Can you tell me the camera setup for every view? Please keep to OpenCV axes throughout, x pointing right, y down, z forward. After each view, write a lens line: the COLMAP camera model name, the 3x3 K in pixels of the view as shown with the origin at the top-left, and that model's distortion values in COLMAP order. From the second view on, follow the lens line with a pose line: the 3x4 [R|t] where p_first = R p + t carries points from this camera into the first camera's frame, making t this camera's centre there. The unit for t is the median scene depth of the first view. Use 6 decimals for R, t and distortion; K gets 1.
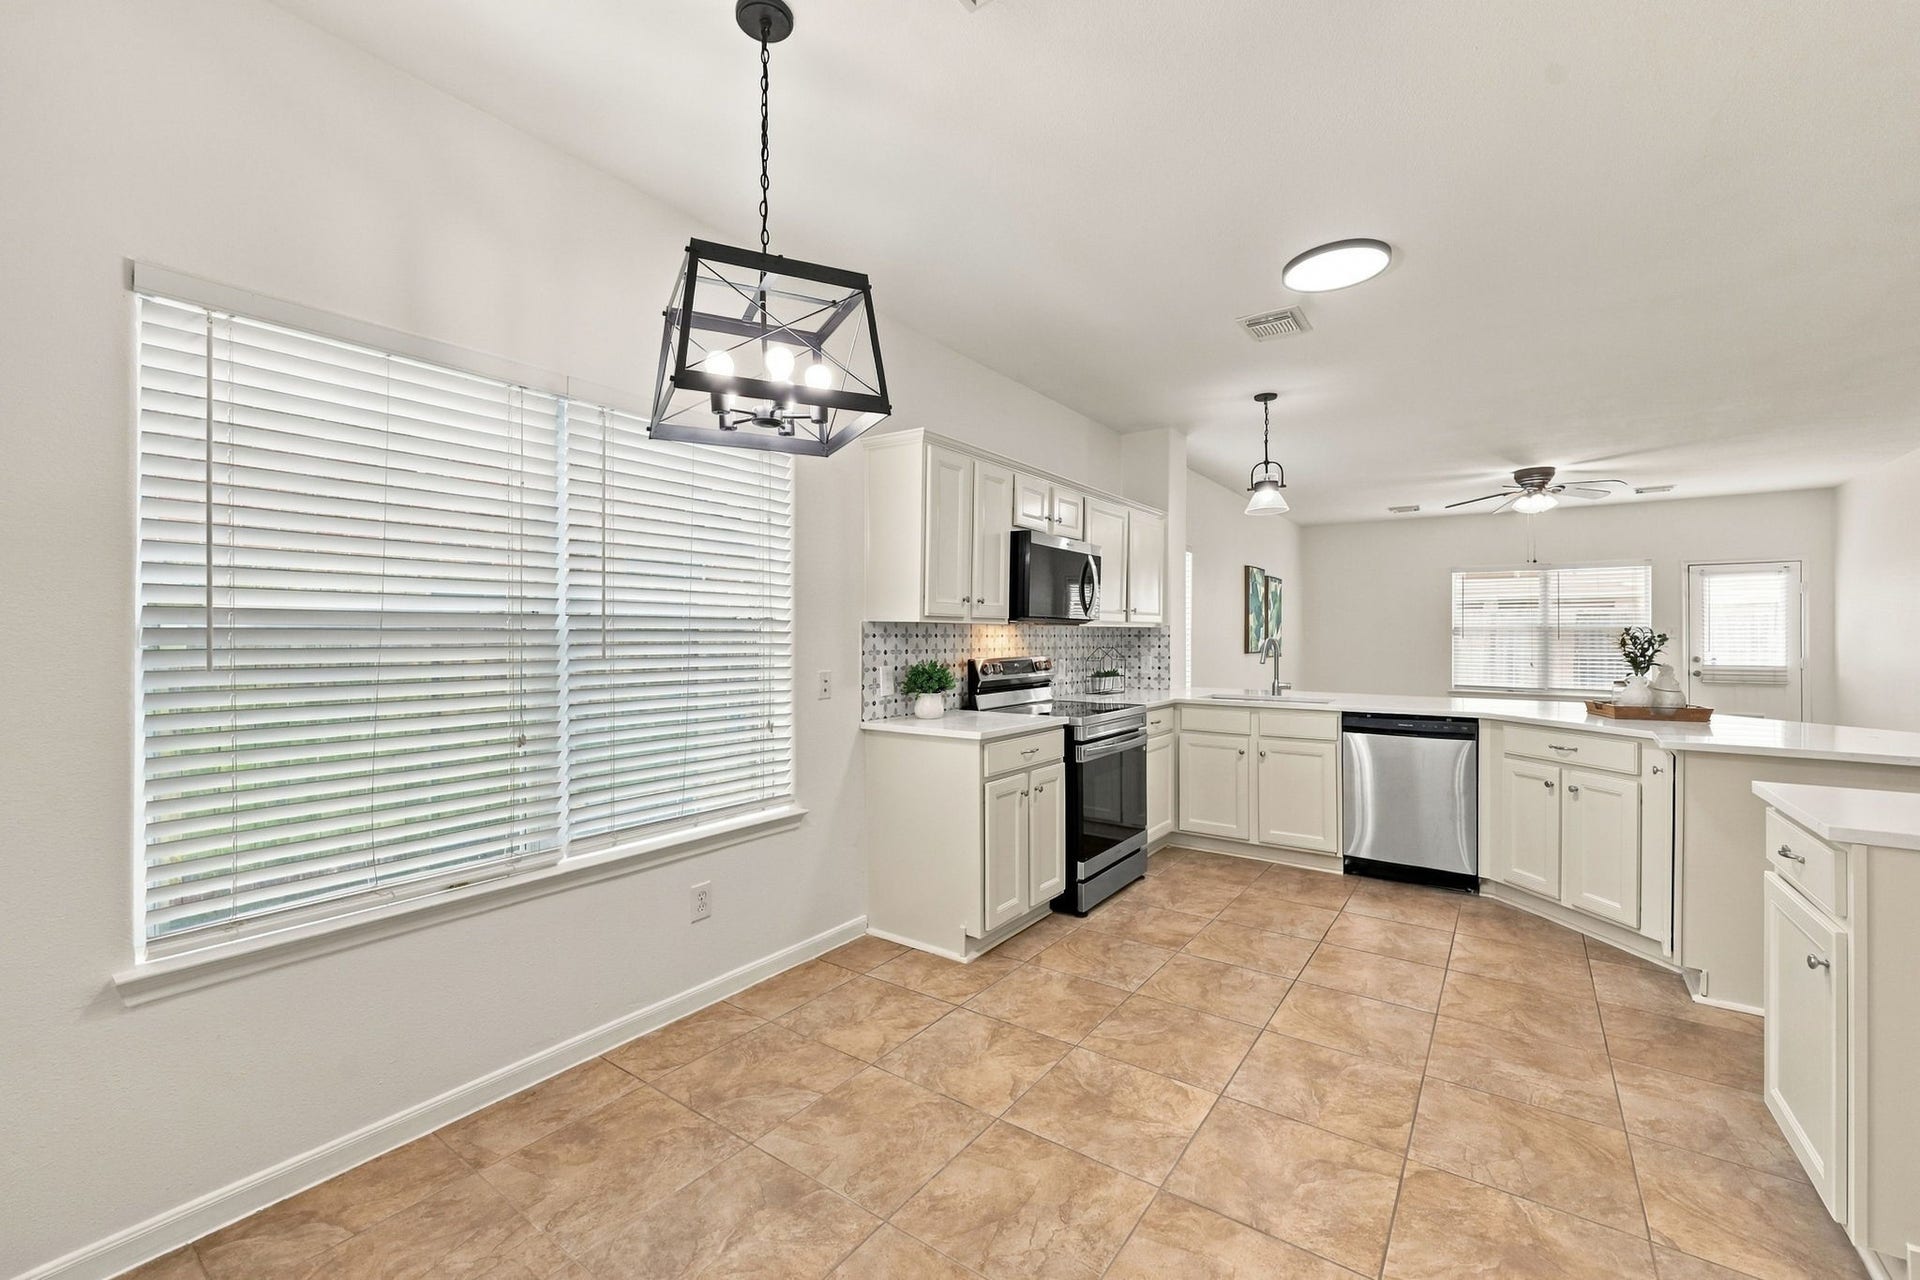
lens RADIAL K [[779.8, 0, 960.4], [0, 779.8, 637.8], [0, 0, 1]] dist [0.000389, -0.000307]
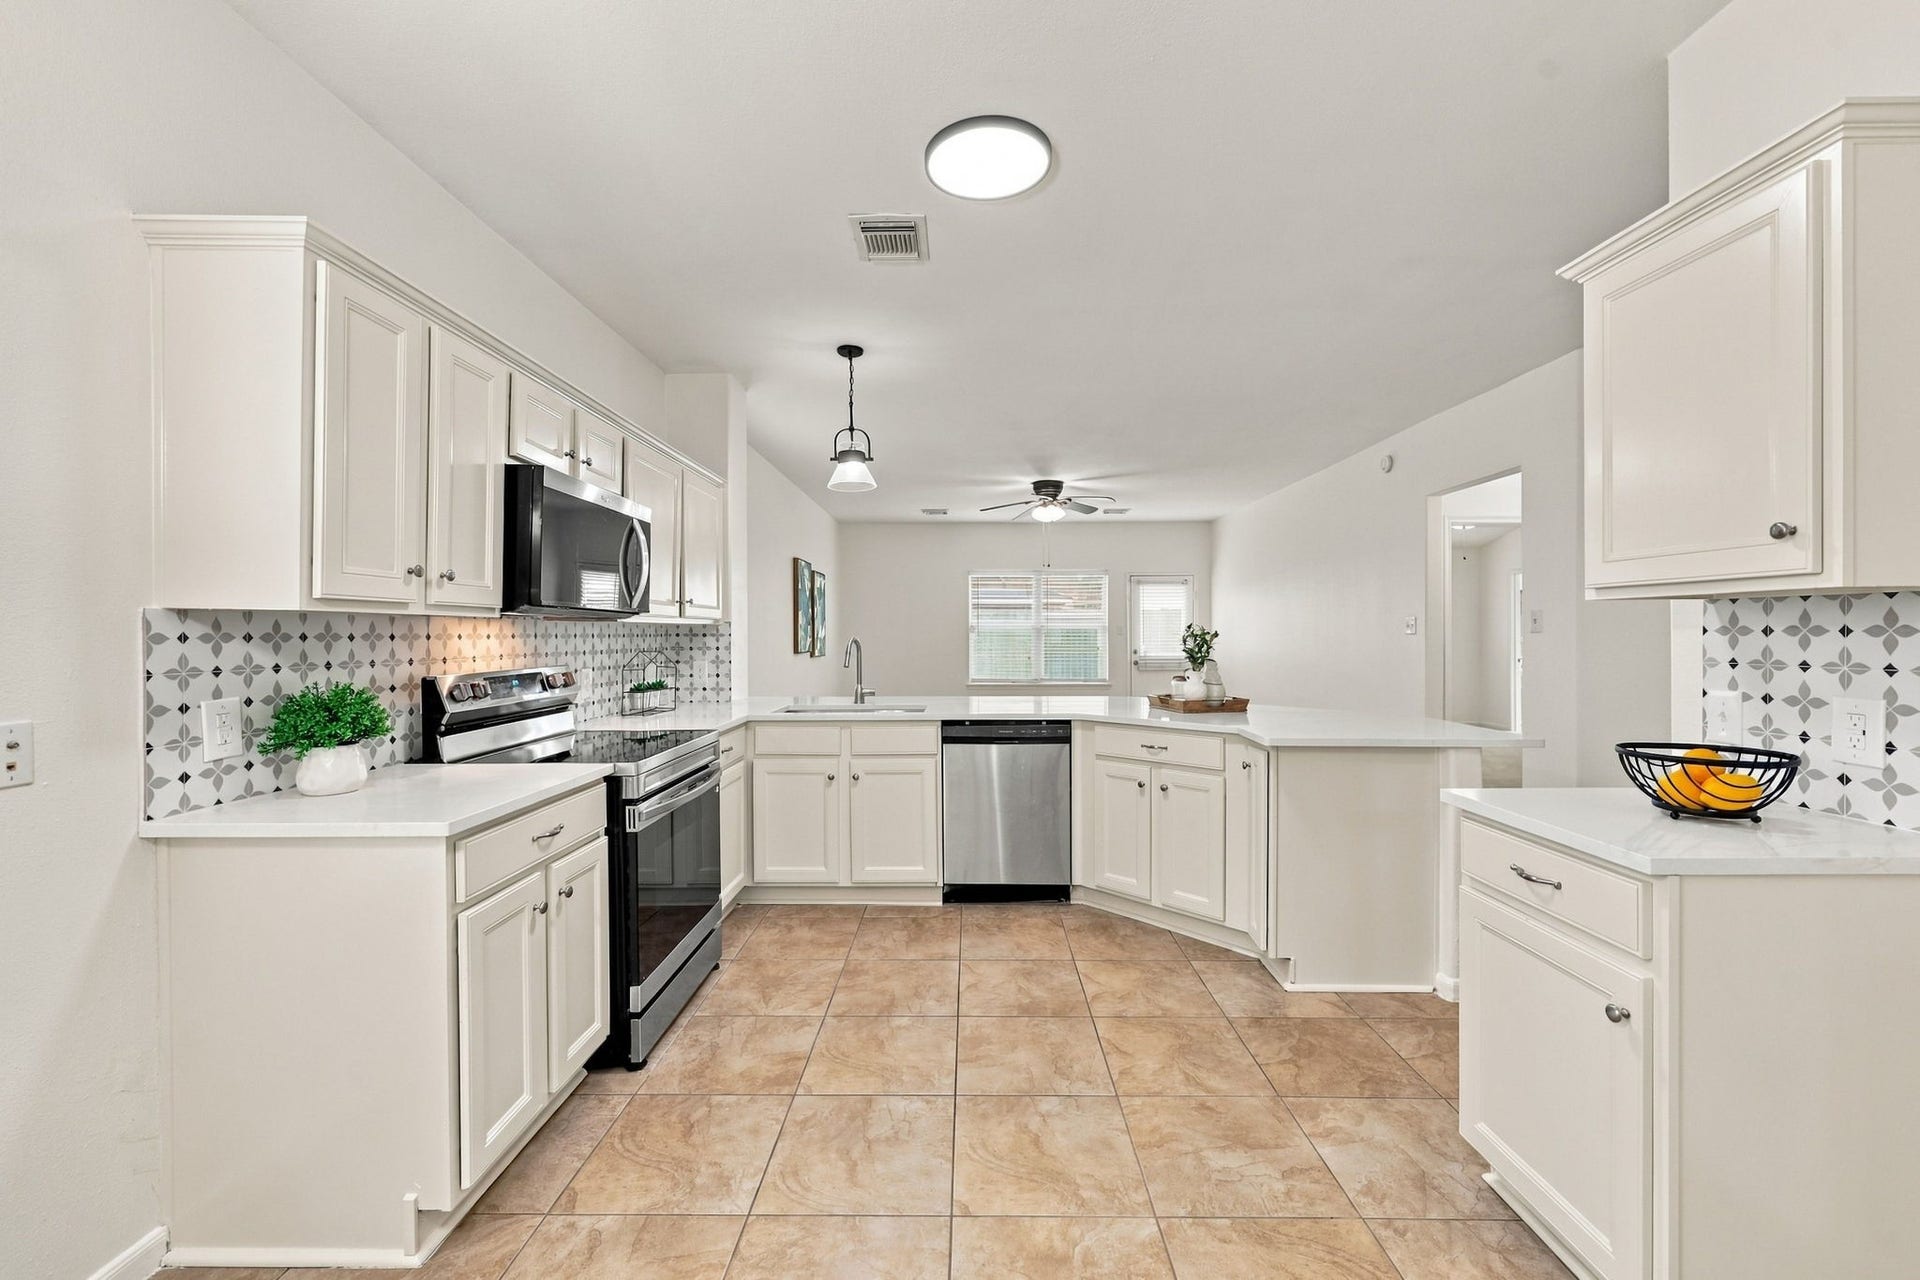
lens RADIAL K [[779.8, 0, 960.4], [0, 779.8, 638.2], [0, 0, 1]] dist [0.000389, -0.000307]
pose [[0.821623, -0.007784, 0.569978, 0.008810], [0.006404, 0.999970, 0.004425, -0.001491], [-0.569995, 0.000014, 0.821648, 0.293643]]
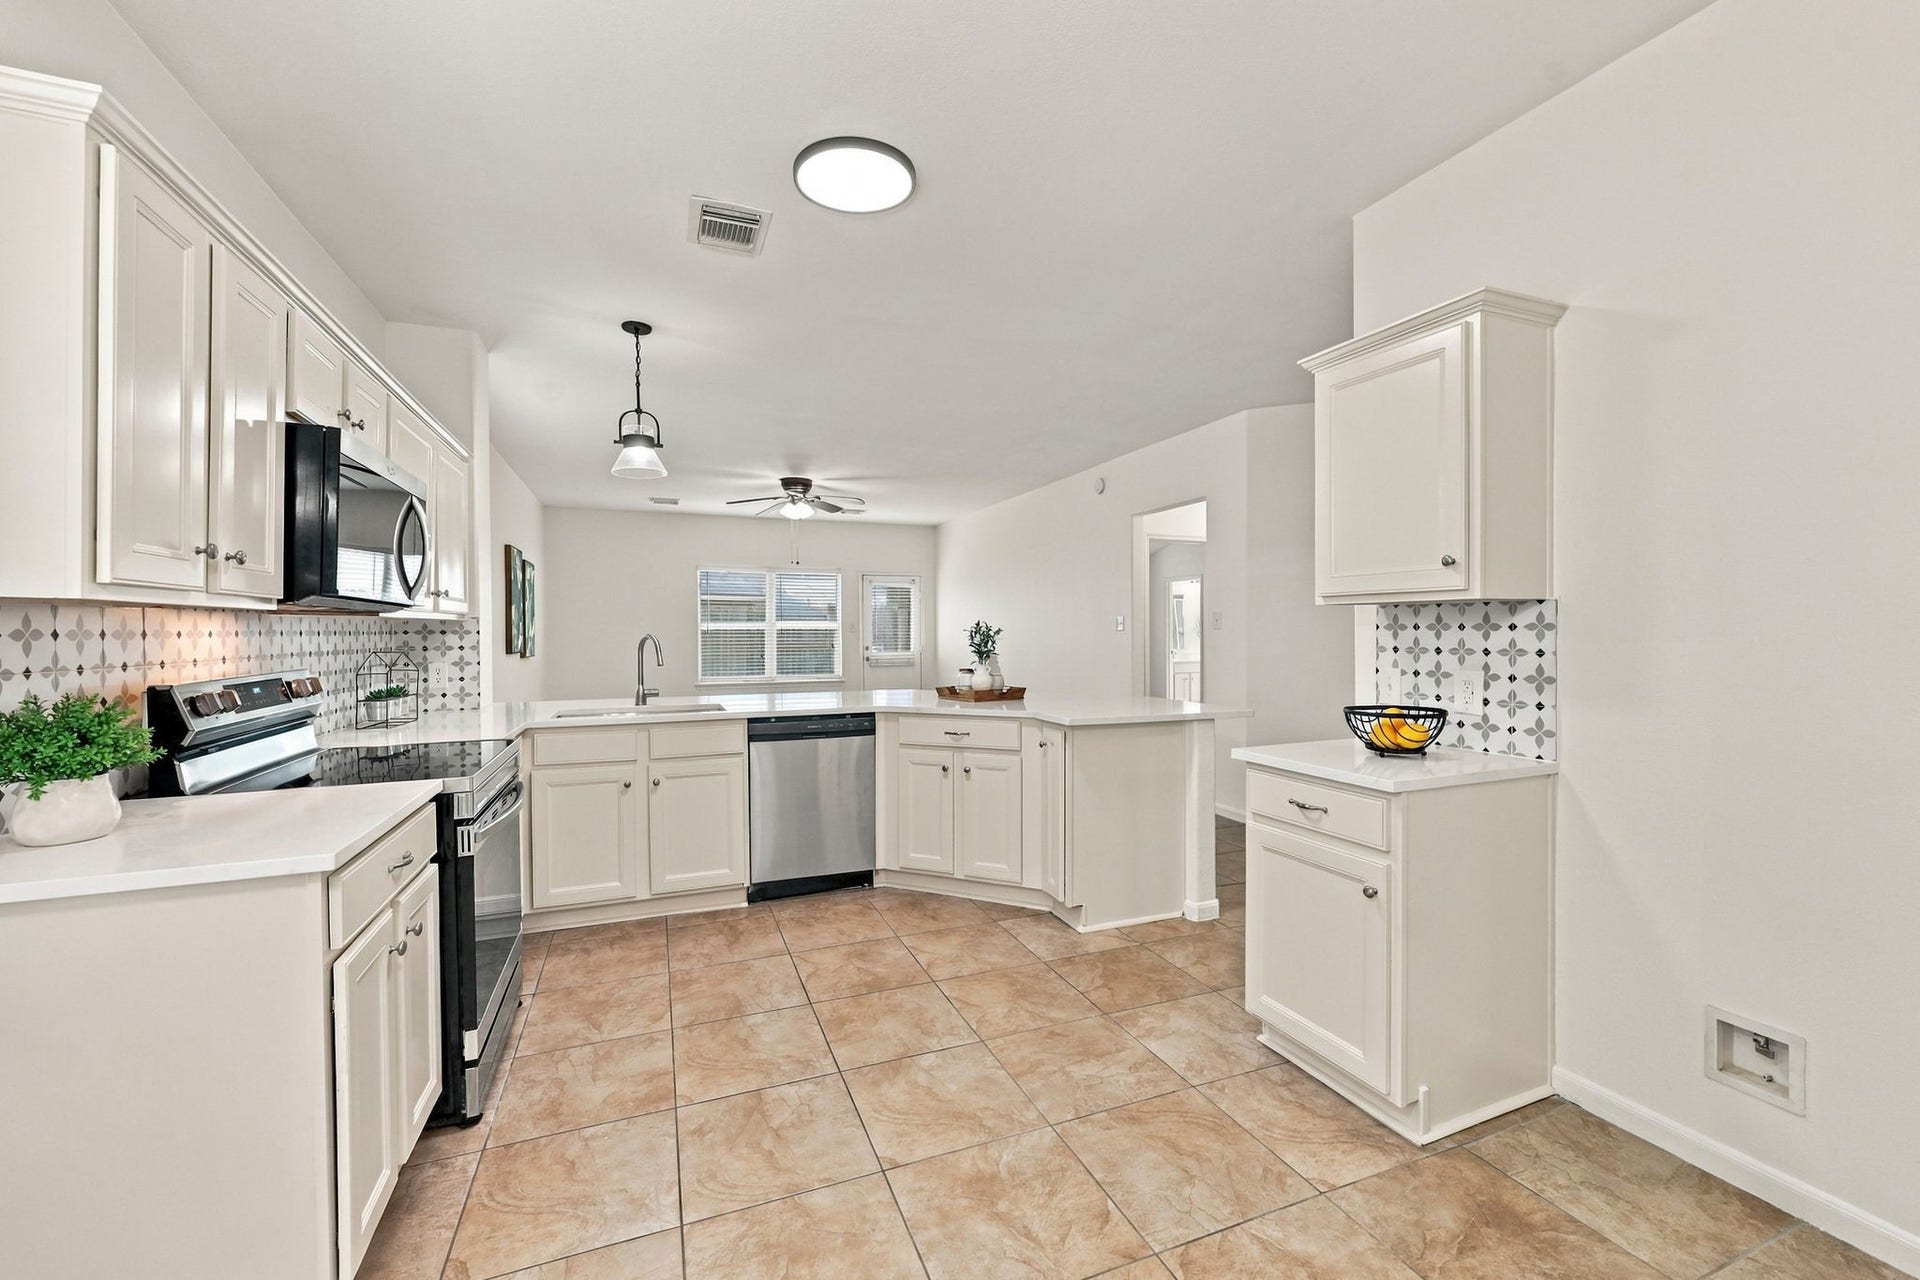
lens RADIAL K [[779.8, 0, 964.9], [0, 779.8, 639.1], [0, 0, 1]] dist [0.000389, -0.000307]
pose [[0.540067, -0.013757, 0.841509, -0.116964], [0.007853, 0.999905, 0.011306, -0.001159], [-0.841585, 0.000503, 0.540124, 0.362341]]
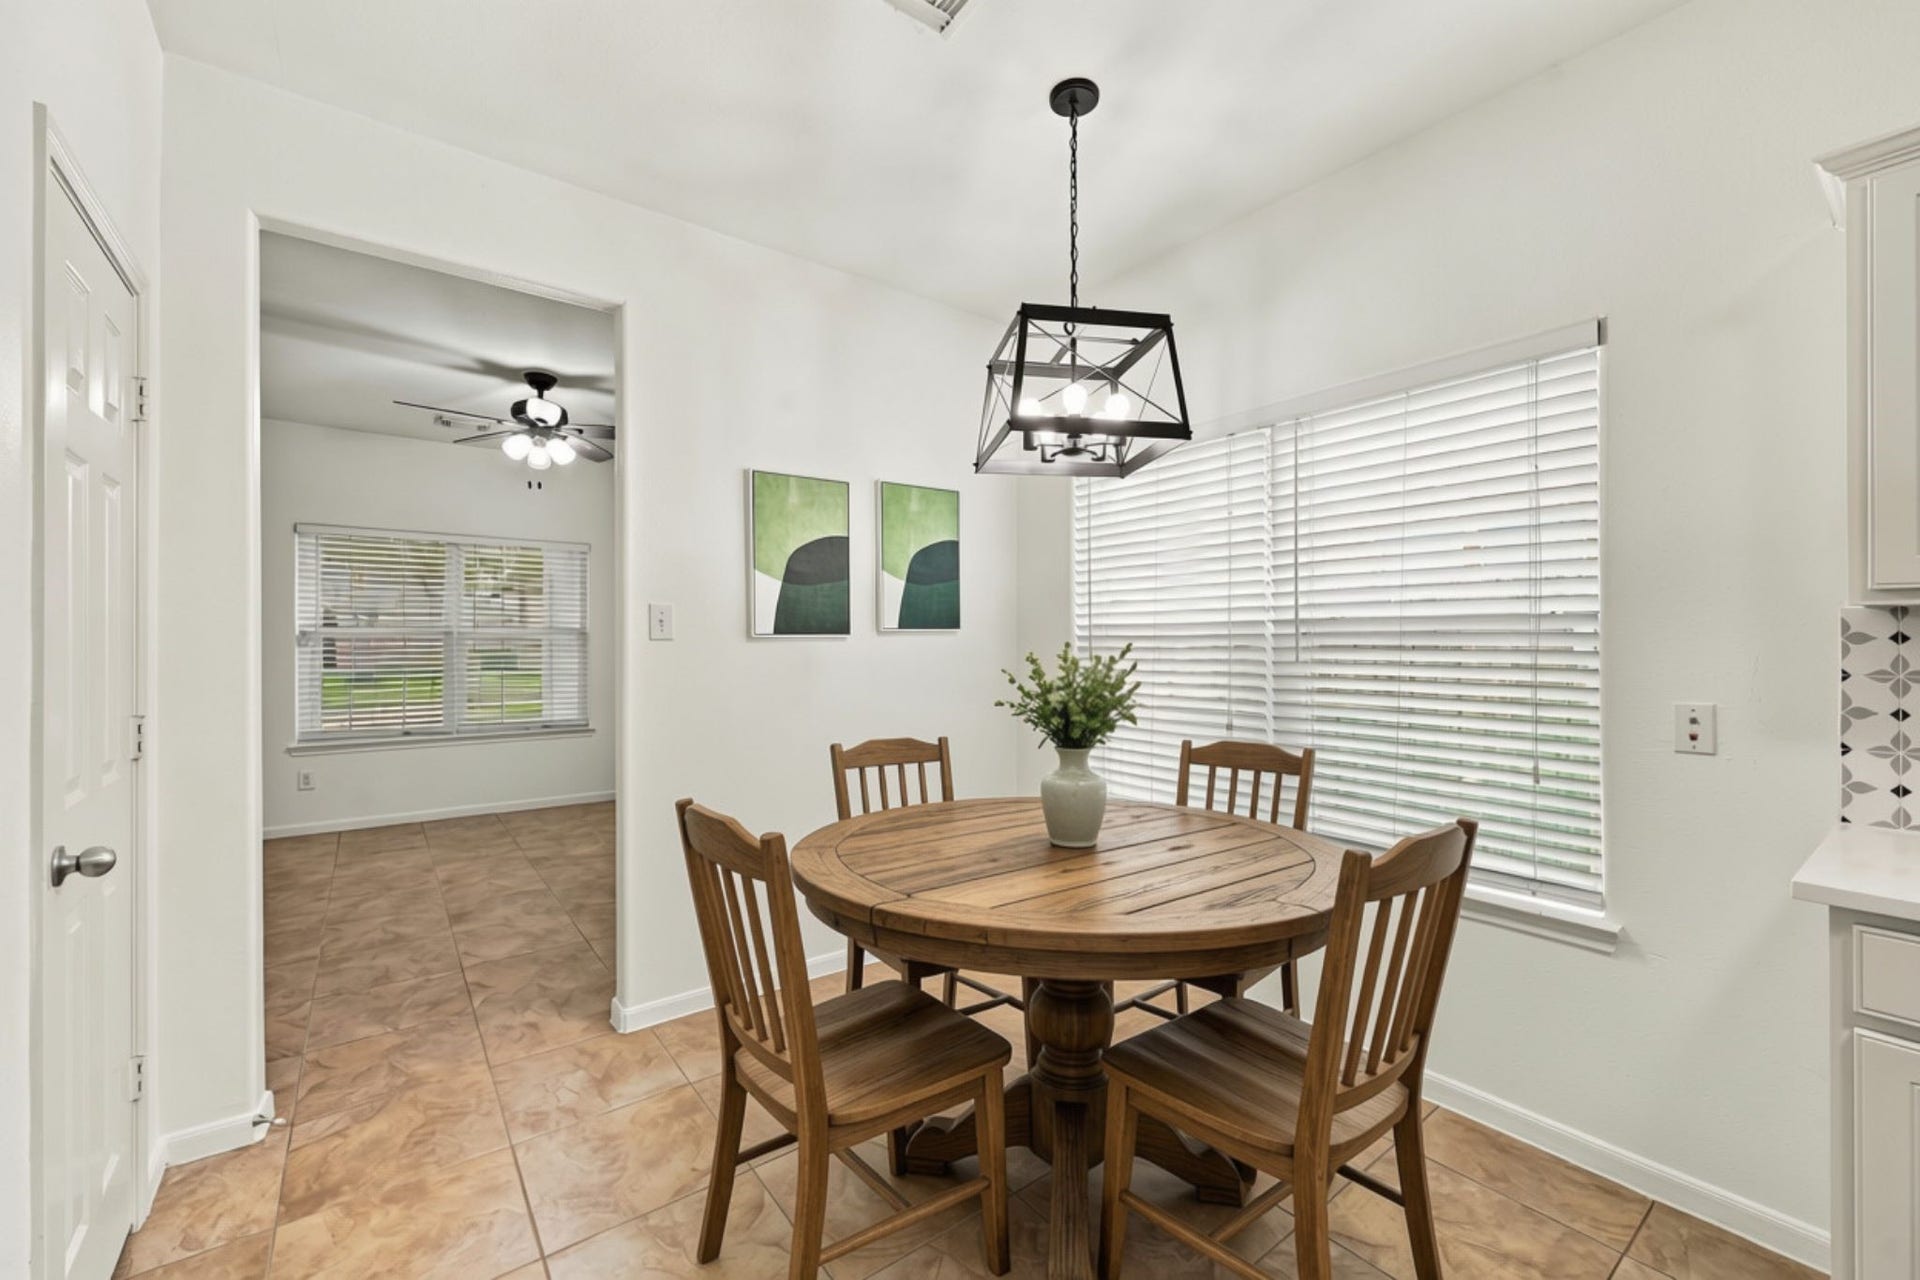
lens RADIAL K [[779.8, 0, 963.8], [0, 779.8, 638.5], [0, 0, 1]] dist [0.000389, -0.000307]
pose [[-0.295332, -0.000012, -0.955395, 0.418983], [-0.000794, 1.000000, 0.000232, -0.001828], [0.955394, 0.000827, -0.295332, 0.558147]]
